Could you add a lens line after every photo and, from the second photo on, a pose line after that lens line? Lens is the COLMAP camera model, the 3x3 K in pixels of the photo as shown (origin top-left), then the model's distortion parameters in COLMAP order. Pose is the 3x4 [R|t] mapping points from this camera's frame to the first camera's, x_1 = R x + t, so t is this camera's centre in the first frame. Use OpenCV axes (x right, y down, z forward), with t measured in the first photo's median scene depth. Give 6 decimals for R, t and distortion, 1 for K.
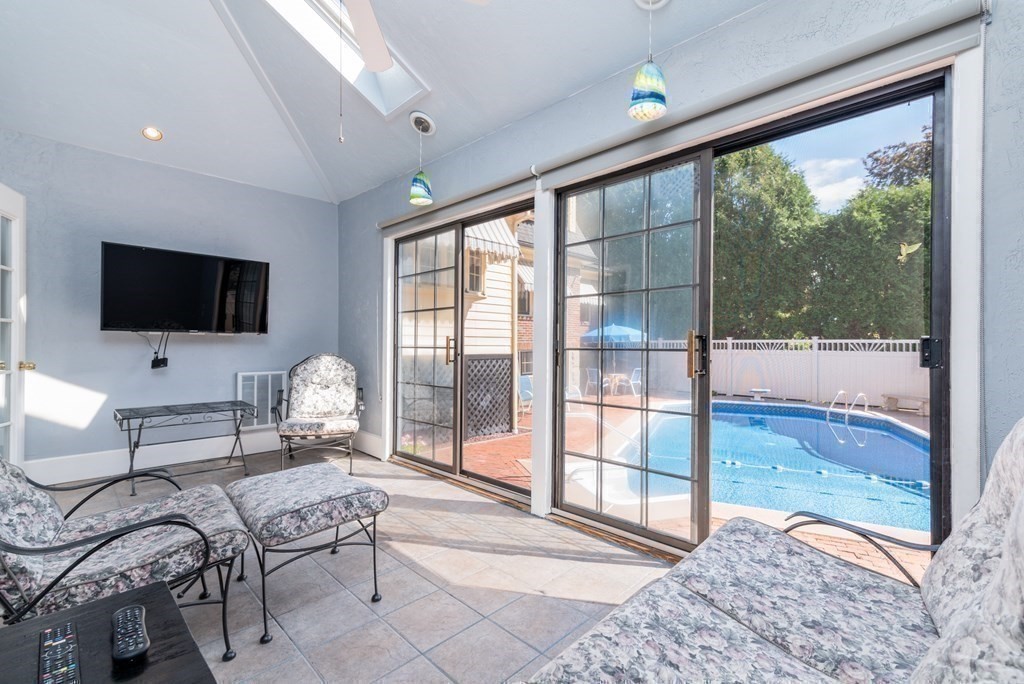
lens RADIAL K [[458.0, 0, 513.8], [0, 458.0, 343.9], [0, 0, 1]] dist [0.019245, -0.001354]
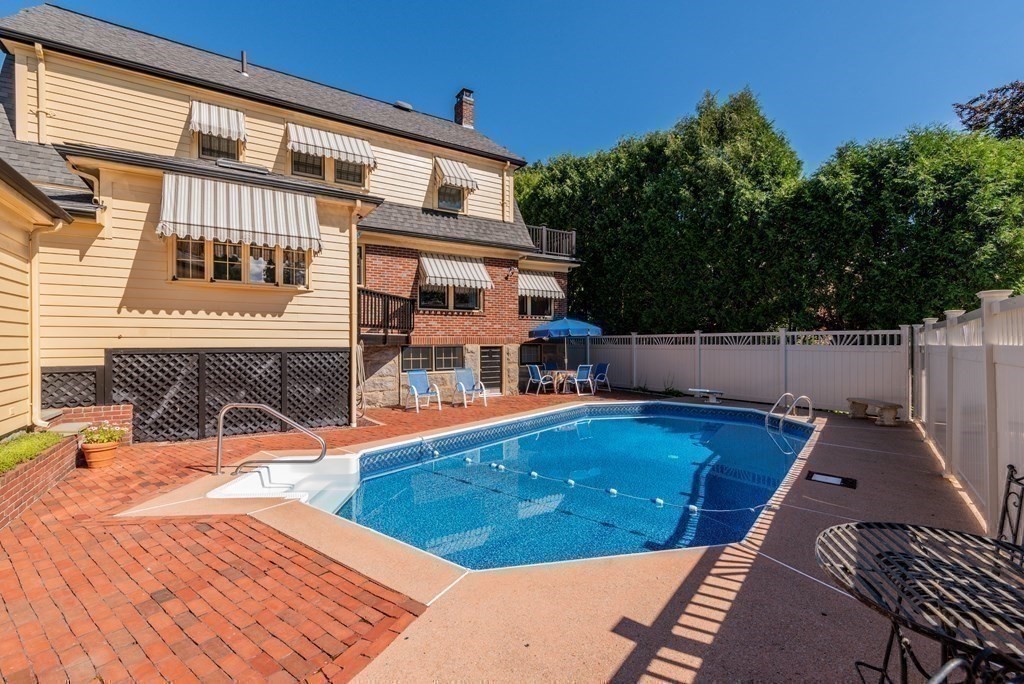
lens RADIAL K [[460.2, 0, 512.0], [0, 460.2, 342.0], [0, 0, 1]] dist [0.007416, -0.000305]
pose [[0.972387, -0.004699, -0.233326, 0.399725], [0.004123, 0.999987, -0.002955, 0.010848], [0.233337, 0.001912, 0.972394, 0.077041]]
